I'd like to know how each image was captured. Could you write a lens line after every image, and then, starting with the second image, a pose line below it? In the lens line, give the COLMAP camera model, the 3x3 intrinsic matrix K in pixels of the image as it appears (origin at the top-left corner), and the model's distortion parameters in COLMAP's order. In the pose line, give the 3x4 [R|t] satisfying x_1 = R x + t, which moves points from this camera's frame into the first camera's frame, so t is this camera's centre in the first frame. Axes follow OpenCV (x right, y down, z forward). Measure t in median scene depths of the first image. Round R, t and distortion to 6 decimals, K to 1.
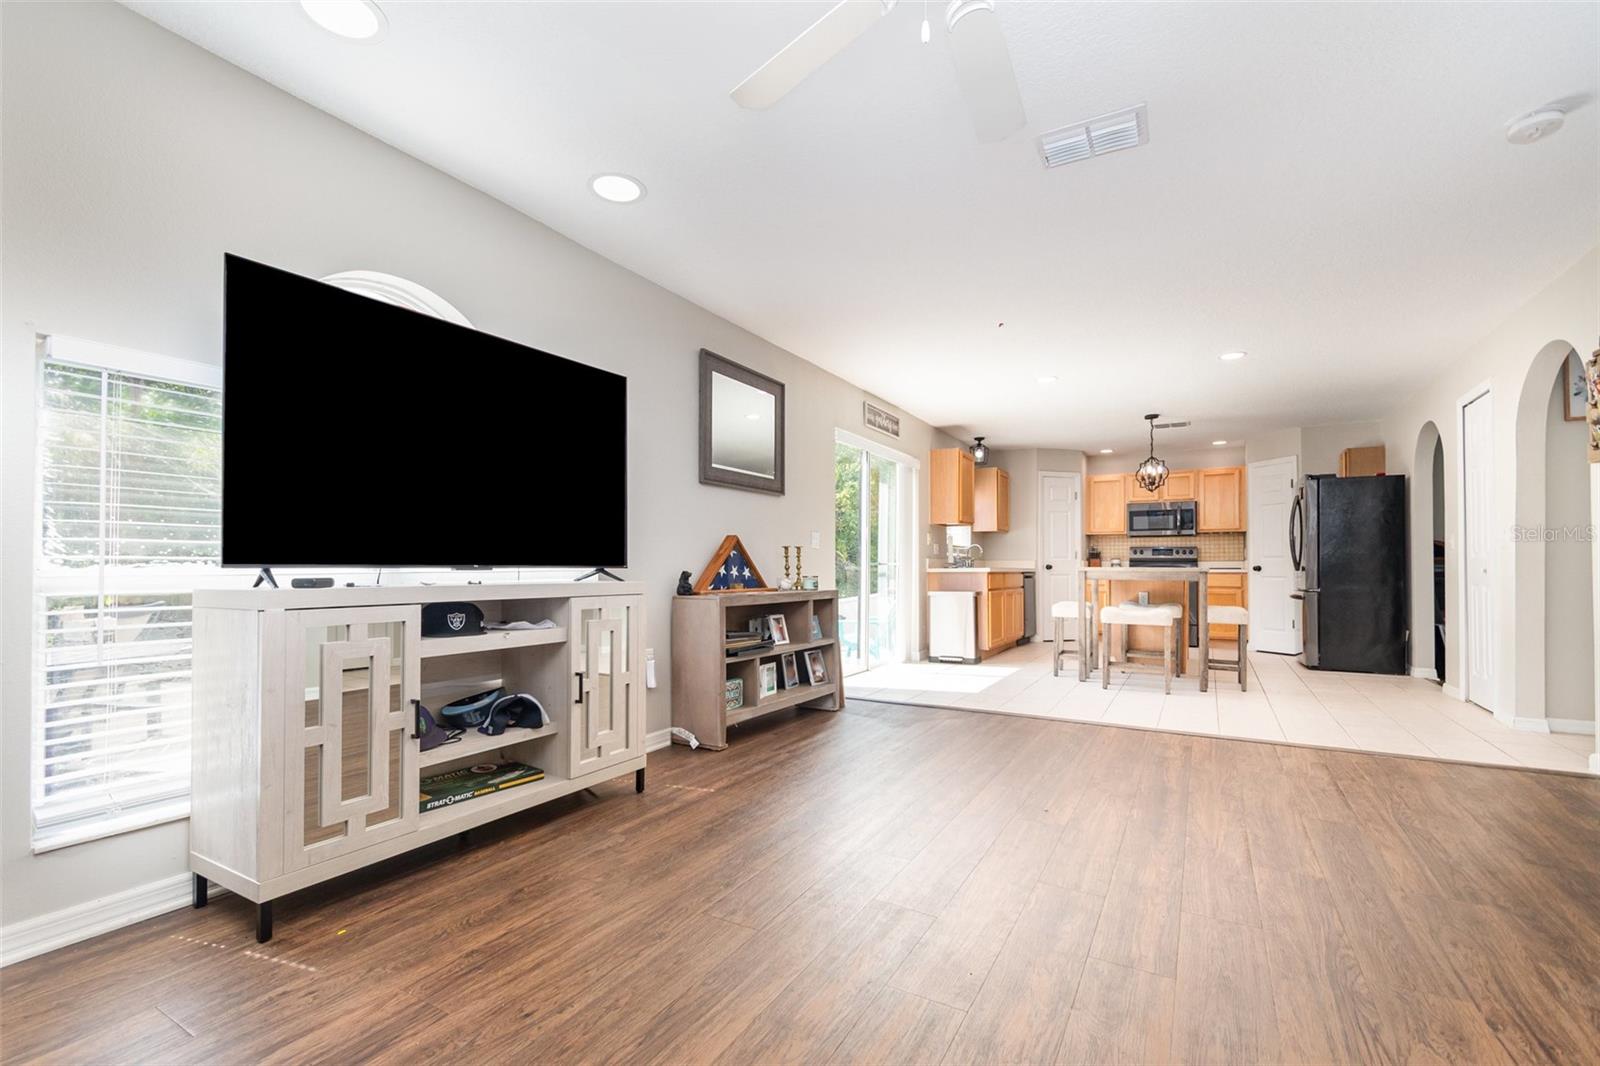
lens RADIAL K [[707.7, 0, 778.6], [0, 707.7, 562.2], [0, 0, 1]] dist [-0.003511, -0.002418]
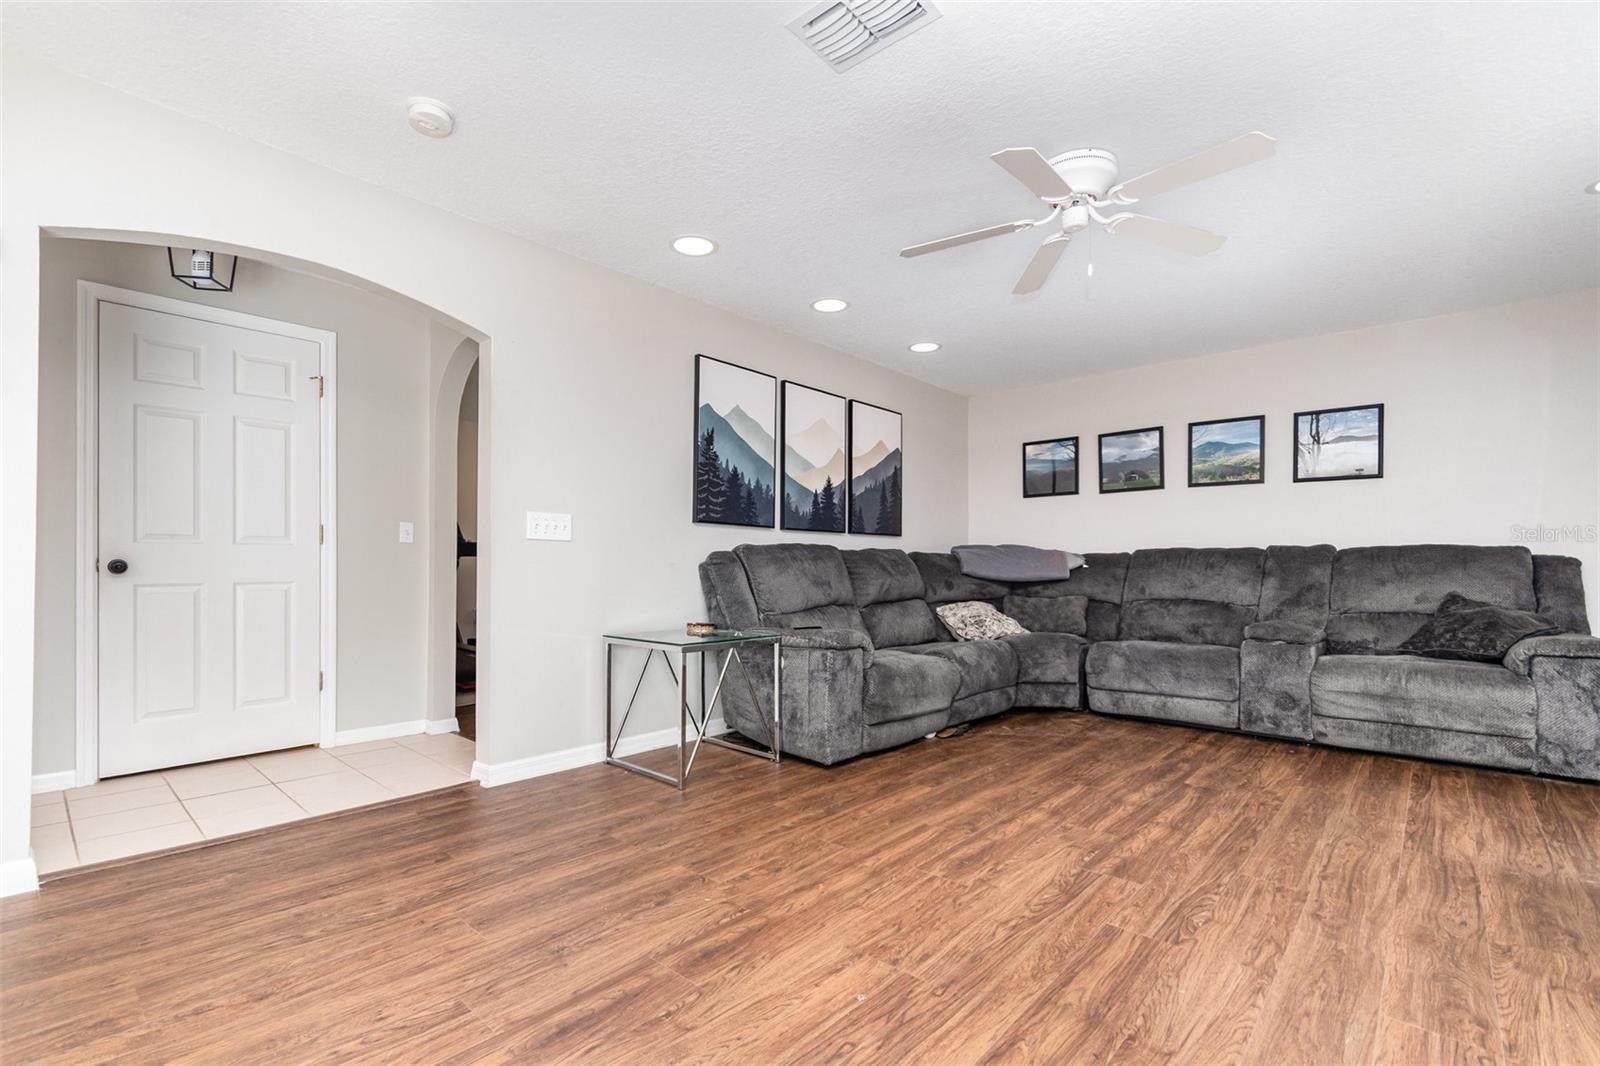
lens RADIAL K [[707.7, 0, 769.0], [0, 707.7, 569.4], [0, 0, 1]] dist [-0.003511, -0.002418]
pose [[-0.977720, -0.007869, 0.209767, 0.306877], [-0.008299, 0.999965, -0.001170, 0.007089], [-0.209750, -0.002885, -0.977751, 1.433081]]
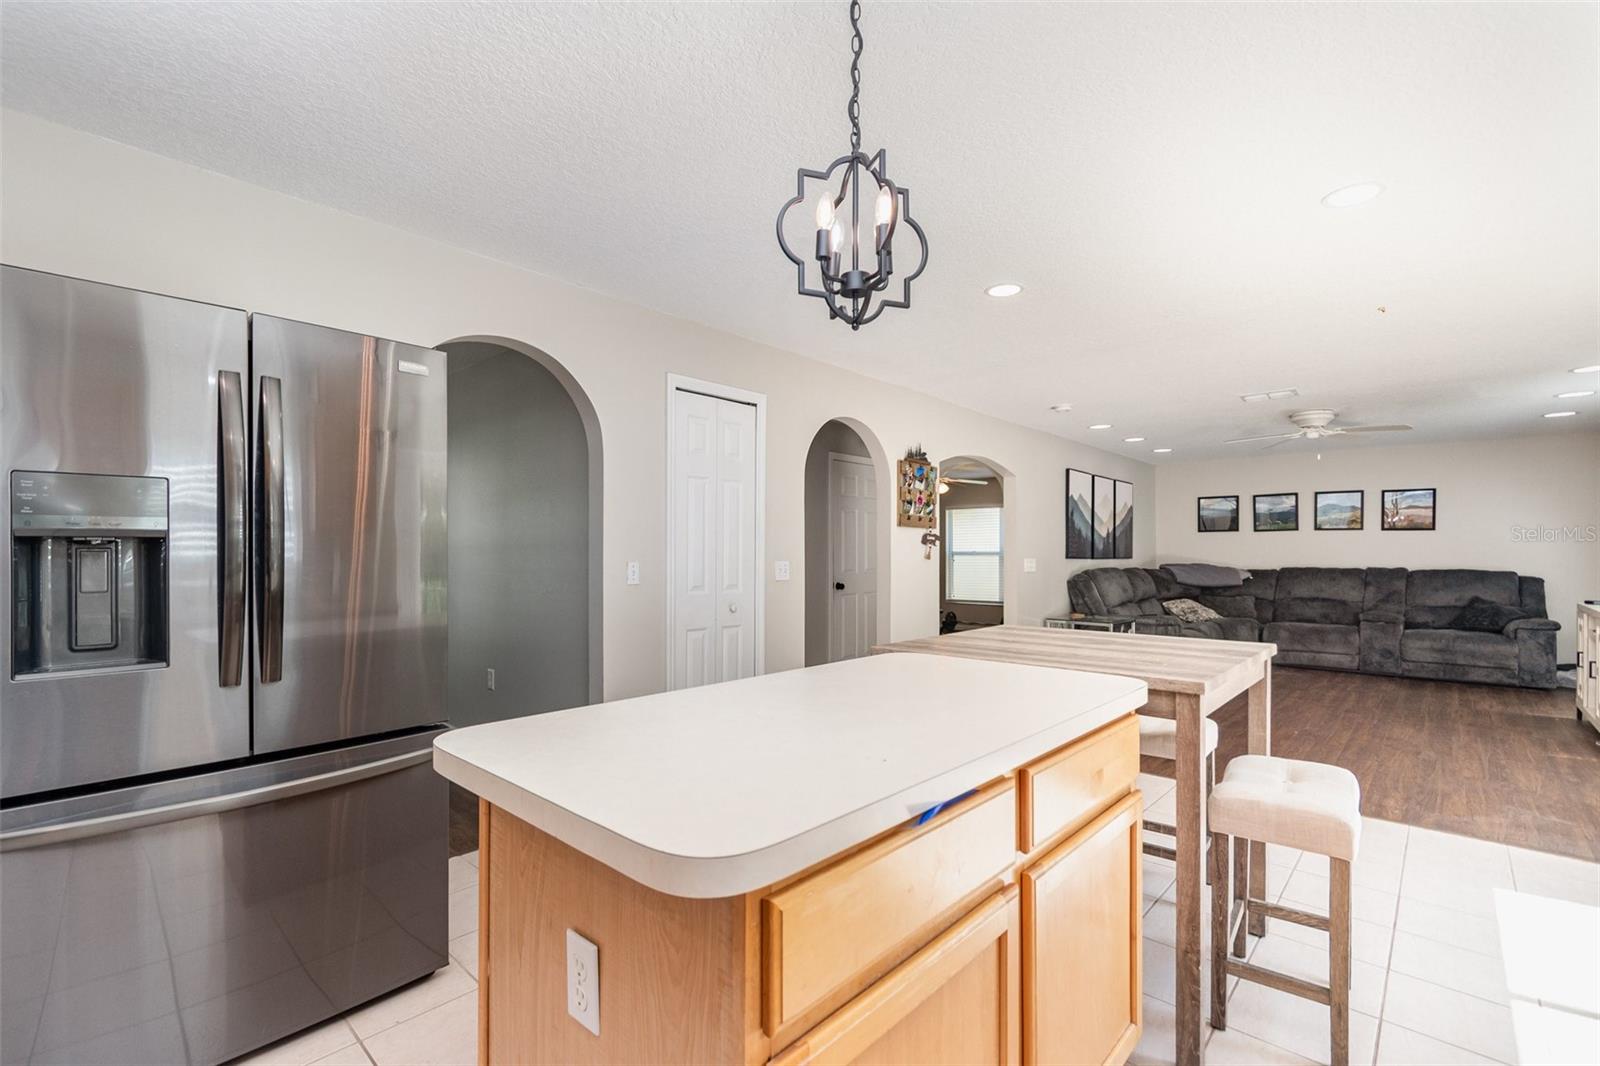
lens RADIAL K [[707.7, 0, 766.1], [0, 707.7, 555.5], [0, 0, 1]] dist [-0.003511, -0.002418]
pose [[-0.975788, -0.006350, 0.218627, 1.197382], [-0.006444, 0.999979, 0.000282, -0.085387], [-0.218624, -0.001134, -0.975808, 2.790709]]
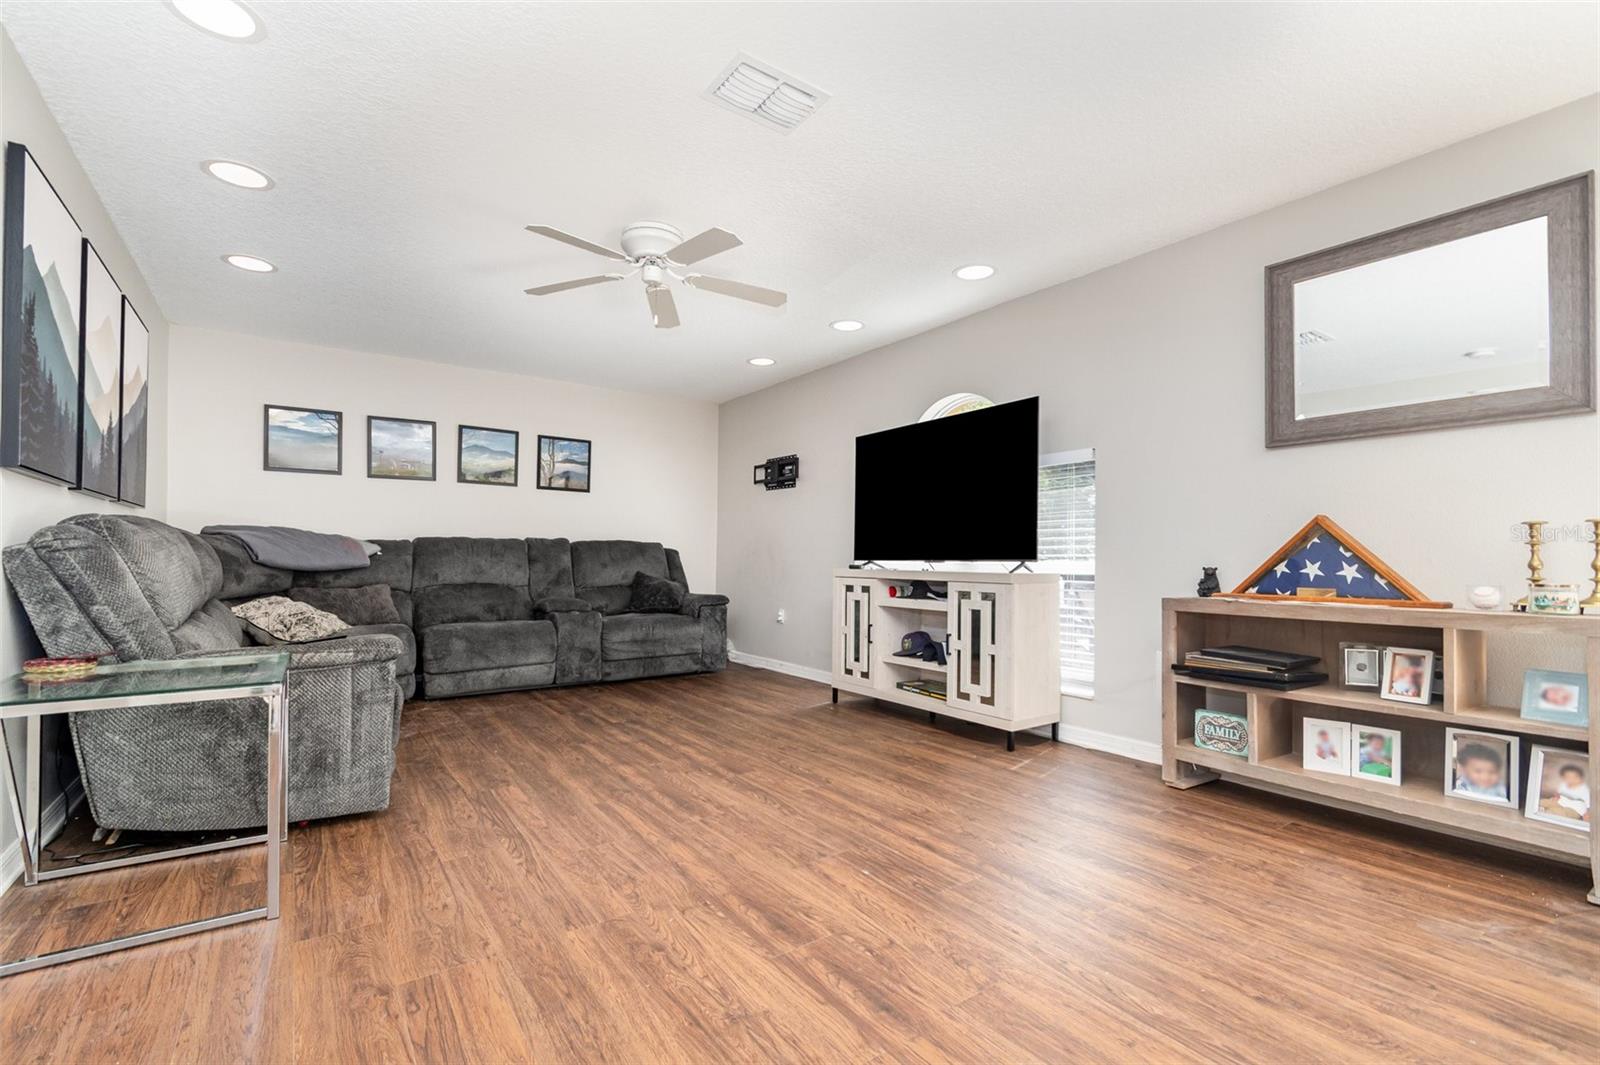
lens RADIAL K [[707.7, 0, 790.2], [0, 707.7, 553.0], [0, 0, 1]] dist [-0.003511, -0.002418]
pose [[-0.405313, -0.011404, -0.914107, 1.027055], [-0.001613, 0.999930, -0.011760, 0.008228], [0.914176, -0.003292, -0.405303, 1.132519]]
